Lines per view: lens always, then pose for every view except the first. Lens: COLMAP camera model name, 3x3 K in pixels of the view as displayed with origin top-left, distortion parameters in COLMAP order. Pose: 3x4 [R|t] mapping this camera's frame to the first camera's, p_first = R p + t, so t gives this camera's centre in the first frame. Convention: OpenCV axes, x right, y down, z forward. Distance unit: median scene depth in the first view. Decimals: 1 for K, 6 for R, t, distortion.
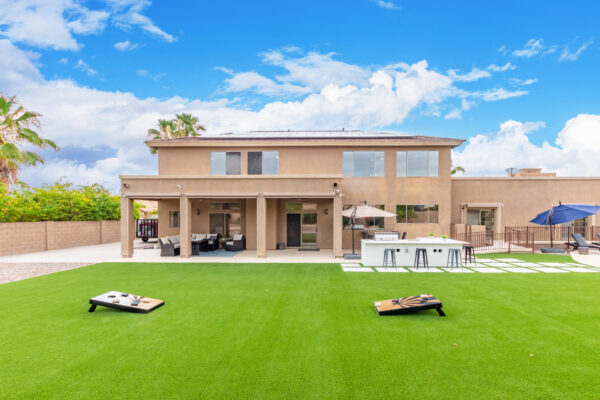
lens RADIAL K [[277.0, 0, 300.0], [0, 277.0, 213.2], [0, 0, 1]] dist [-0.001266, -0.000061]
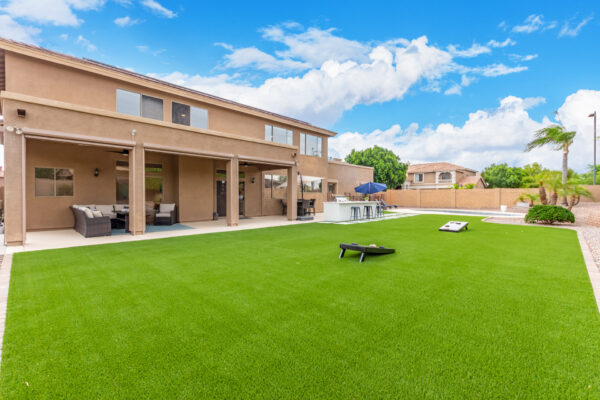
lens RADIAL K [[283.5, 0, 300.0], [0, 283.5, 200.0], [0, 0, 1]] dist [-0.001779, -0.000003]
pose [[0.661776, -0.009596, 0.749640, -0.588143], [-0.004485, 0.999850, 0.016759, 0.050001], [-0.749688, -0.014453, 0.661634, 0.185509]]
